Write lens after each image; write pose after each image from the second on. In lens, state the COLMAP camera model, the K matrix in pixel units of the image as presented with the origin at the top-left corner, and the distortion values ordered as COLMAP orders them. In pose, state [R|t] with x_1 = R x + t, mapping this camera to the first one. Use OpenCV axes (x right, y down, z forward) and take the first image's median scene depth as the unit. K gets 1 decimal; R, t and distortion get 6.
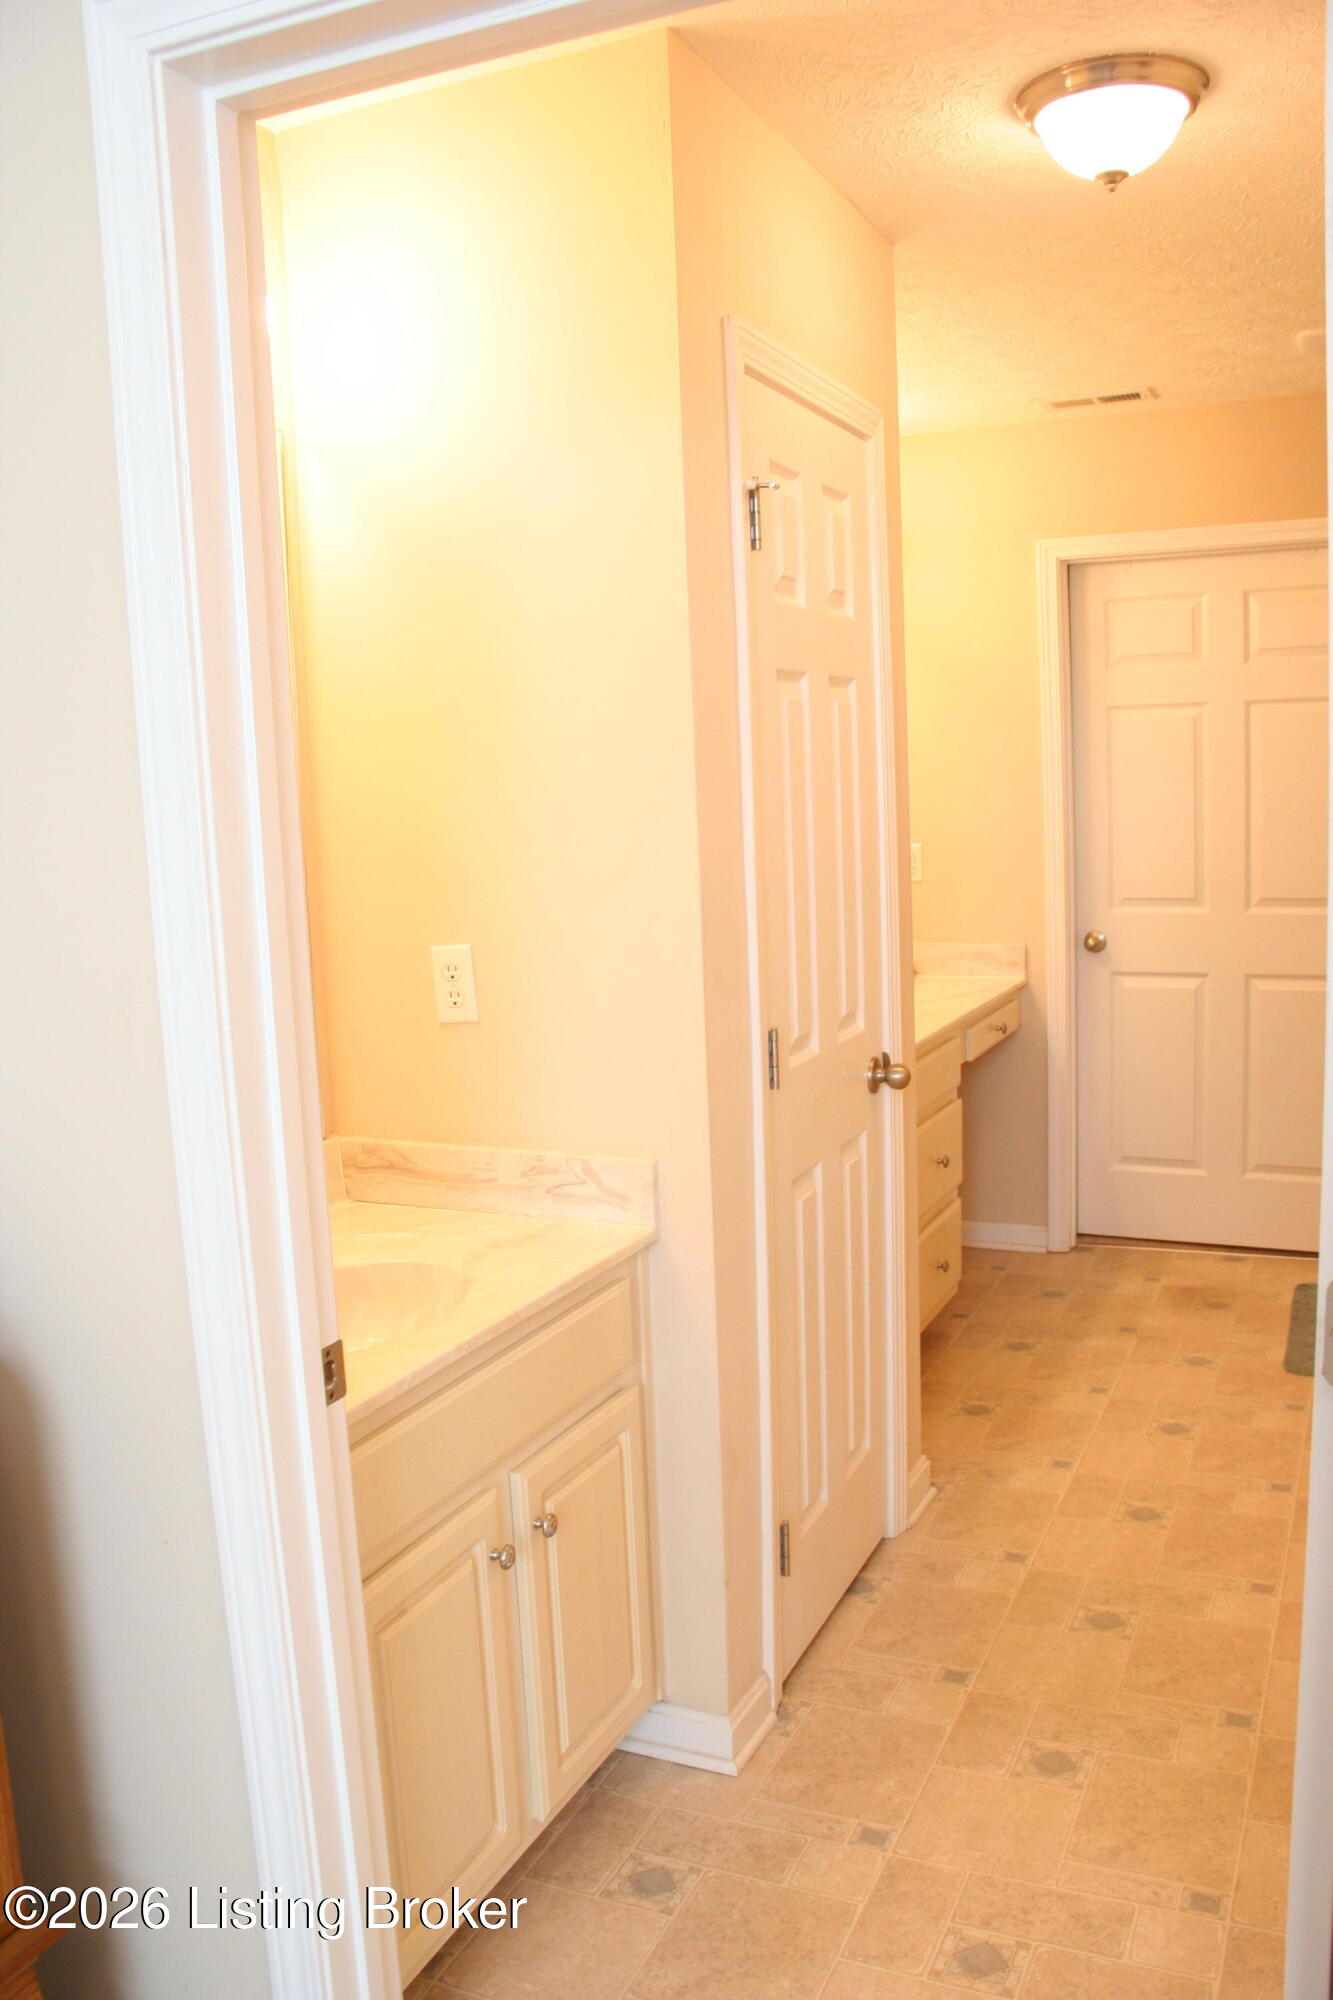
lens RADIAL K [[1667.0, 0, 680.9], [0, 1667.0, 1040.8], [0, 0, 1]] dist [-0.176360, 0.133725]
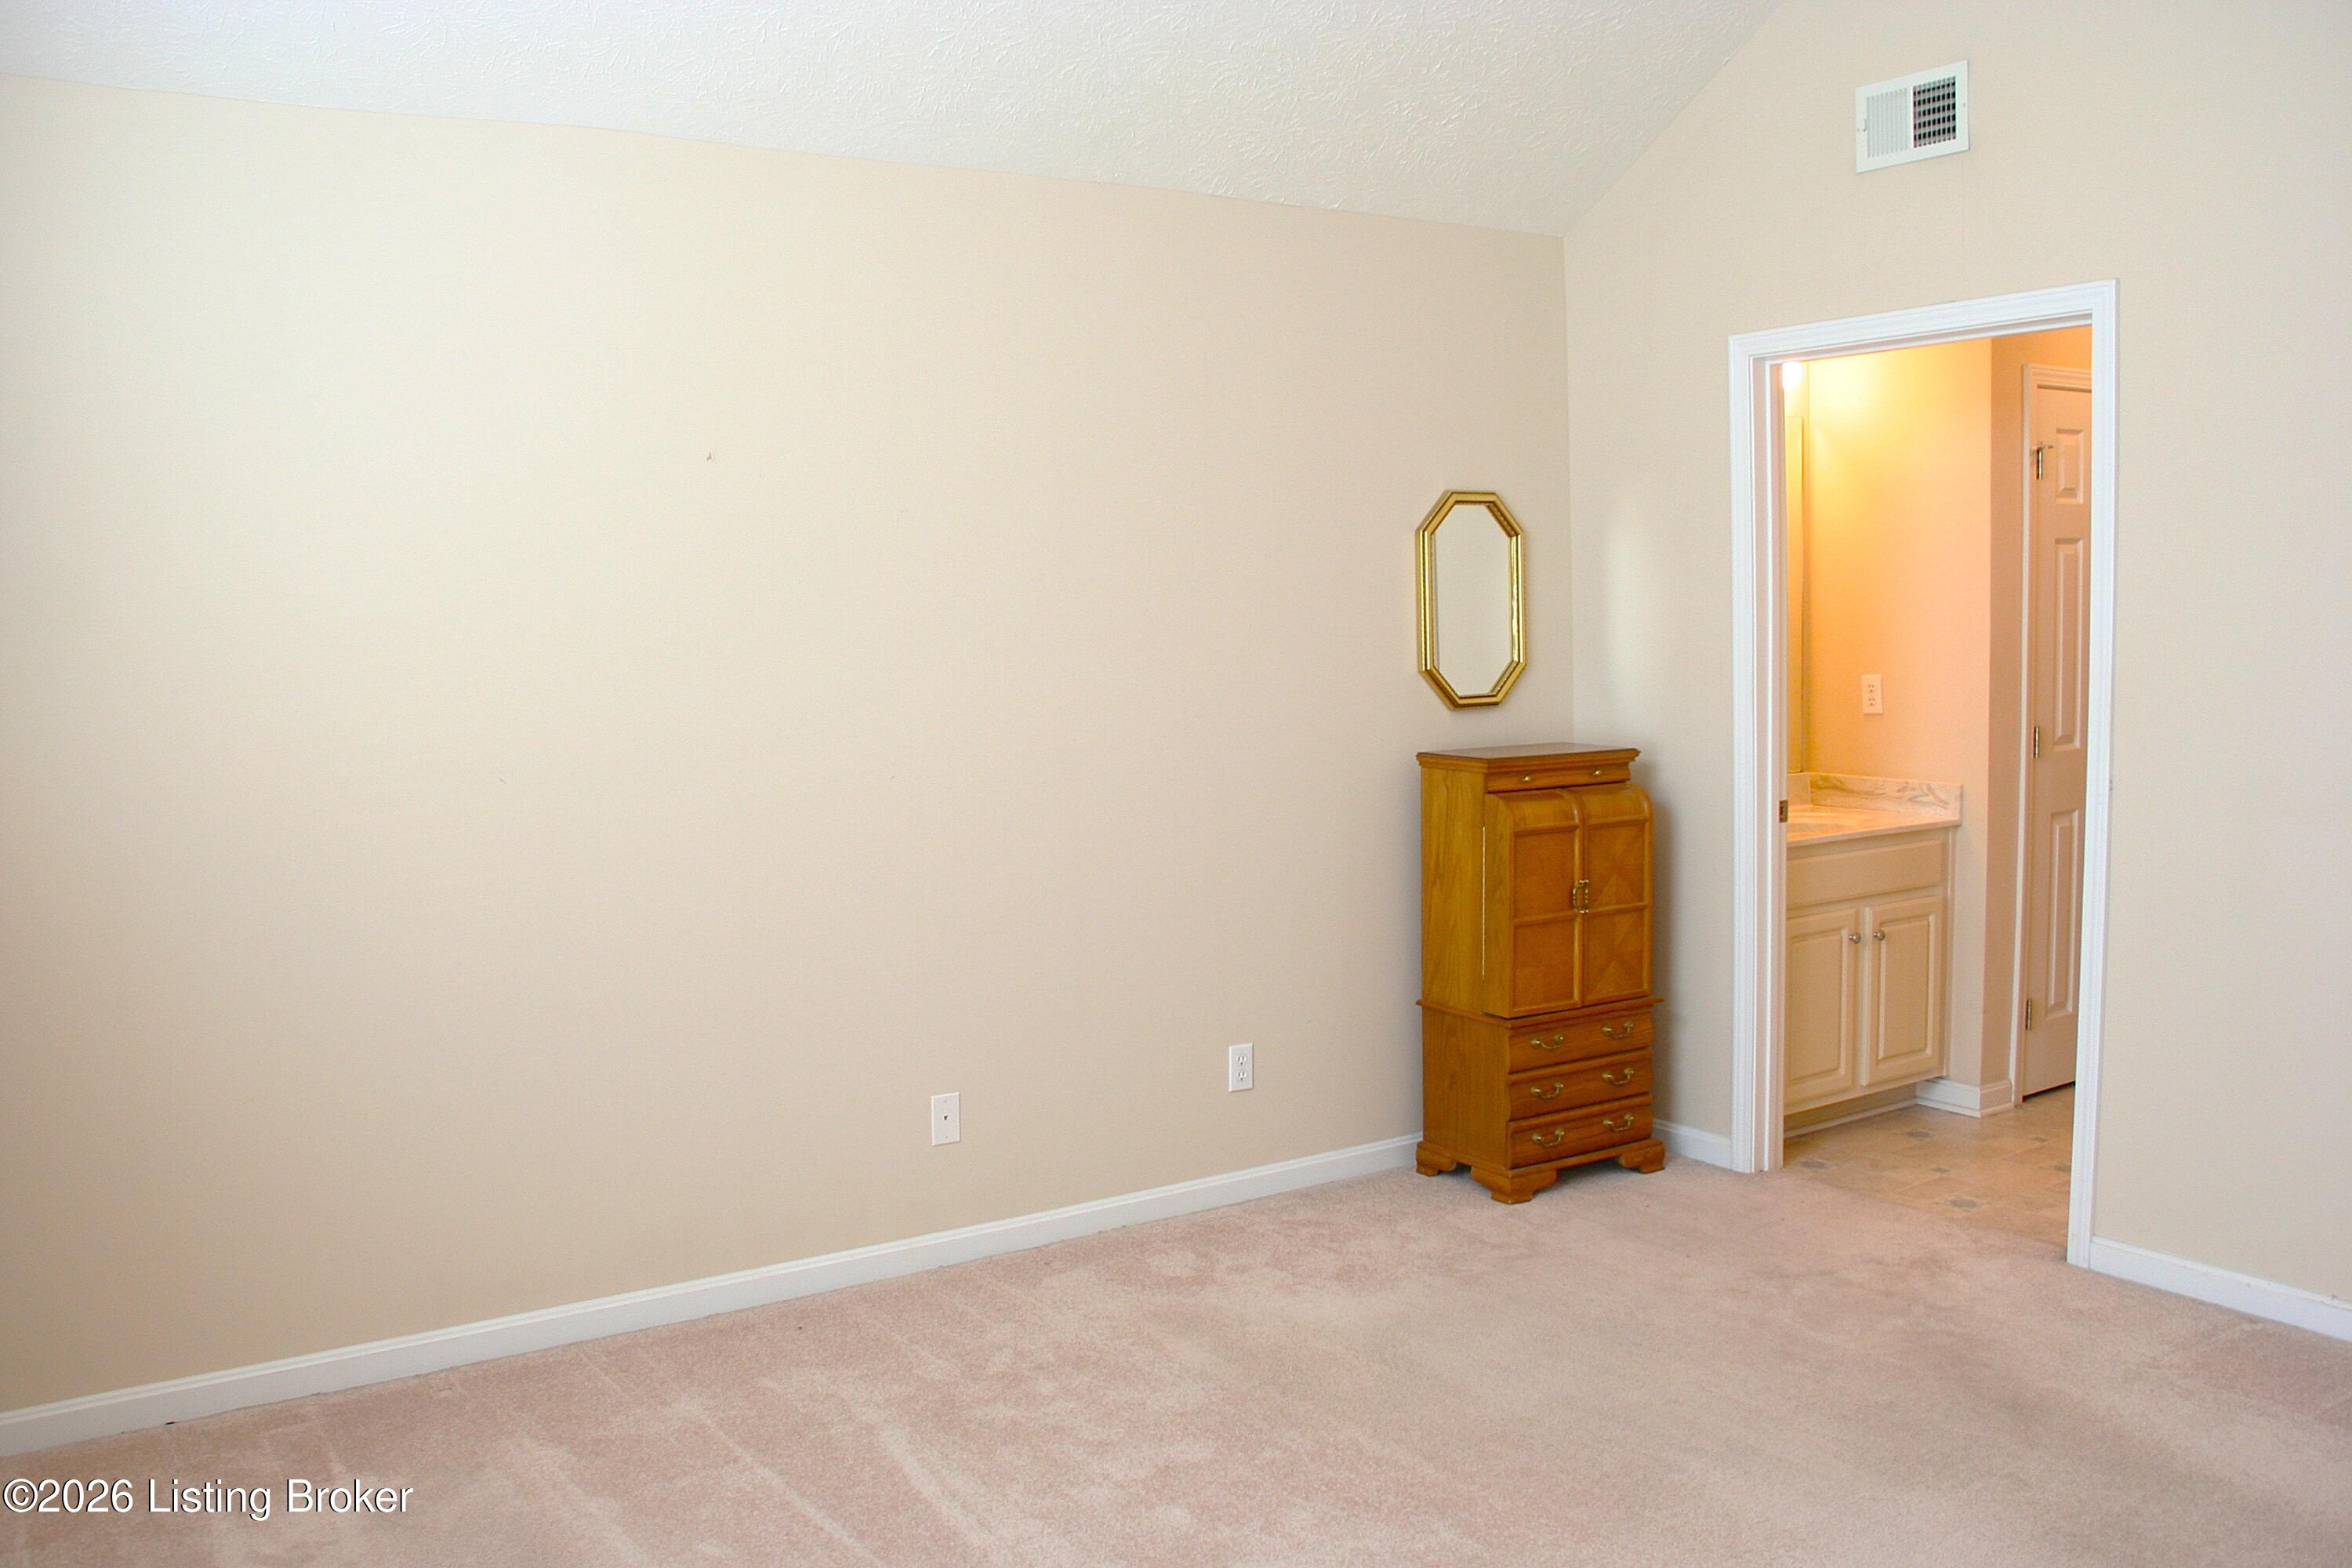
lens RADIAL K [[1983.3, 0, 1144.6], [0, 1983.3, 807.5], [0, 0, 1]] dist [-0.178272, 0.159231]
pose [[0.834189, 0.071653, -0.546804, 0.223563], [-0.090394, 0.995879, -0.007403, 0.105488], [0.544020, 0.055603, 0.837228, -0.758945]]
